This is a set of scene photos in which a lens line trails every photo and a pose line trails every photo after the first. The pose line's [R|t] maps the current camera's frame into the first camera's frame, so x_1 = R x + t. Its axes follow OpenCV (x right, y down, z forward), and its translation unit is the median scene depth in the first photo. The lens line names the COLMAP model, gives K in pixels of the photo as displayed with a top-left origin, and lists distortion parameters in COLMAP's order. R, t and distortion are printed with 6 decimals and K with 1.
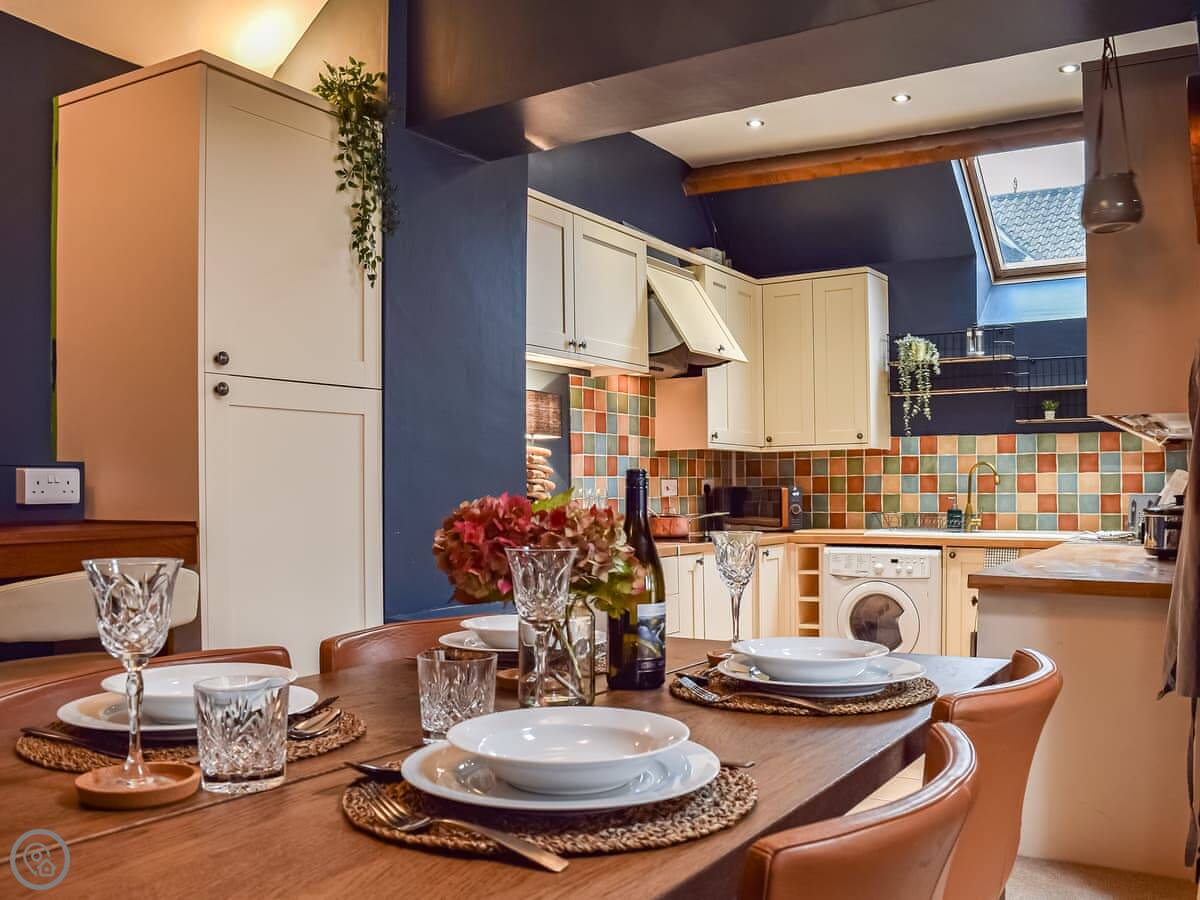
lens RADIAL K [[1084.0, 0, 600.0], [0, 1084.0, 501.7], [0, 0, 1]] dist [-0.103310, 0.013362]
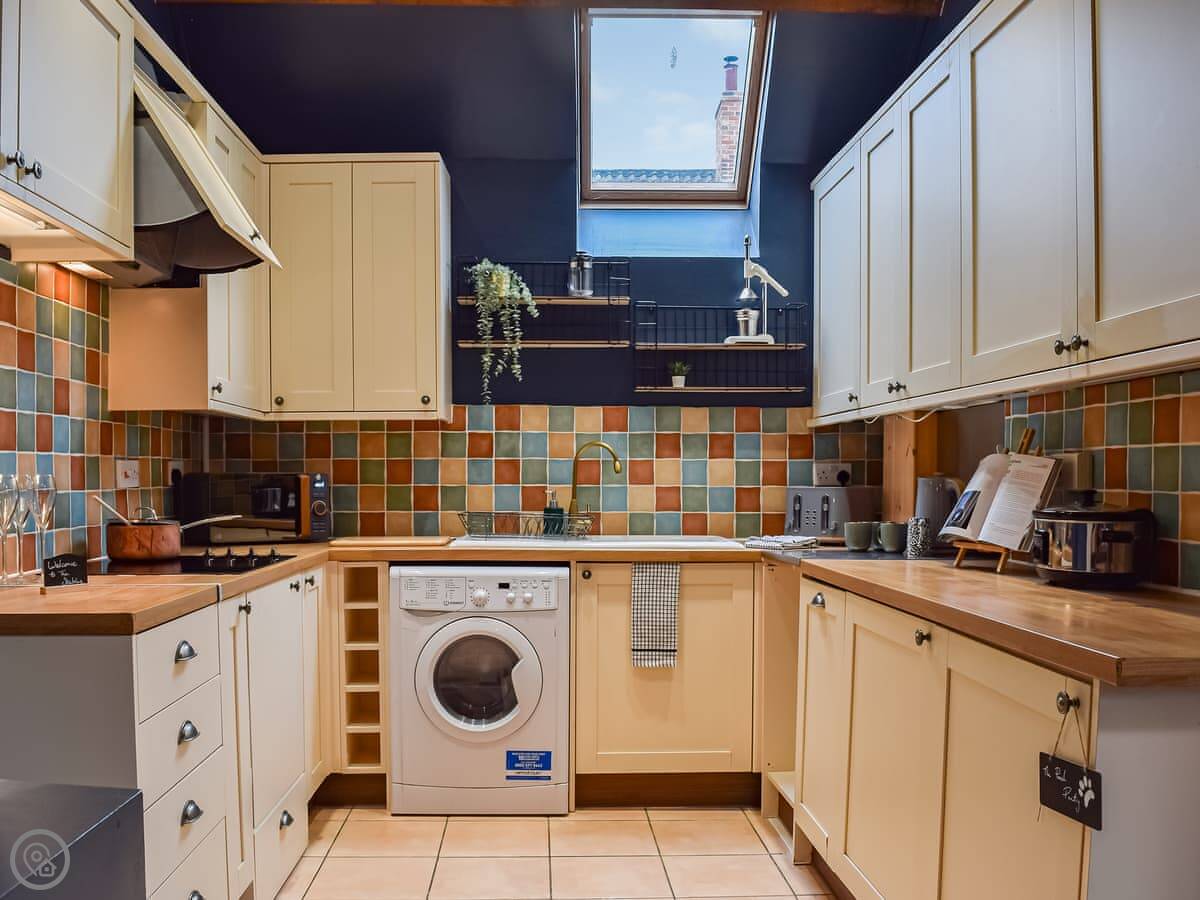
lens RADIAL K [[1084.0, 0, 600.0], [0, 1084.0, 501.7], [0, 0, 1]] dist [-0.103310, 0.013362]
pose [[0.816959, -0.004732, 0.576676, -0.062506], [-0.001074, 0.999952, 0.009727, -0.003693], [-0.576695, -0.008566, 0.816915, 0.386280]]
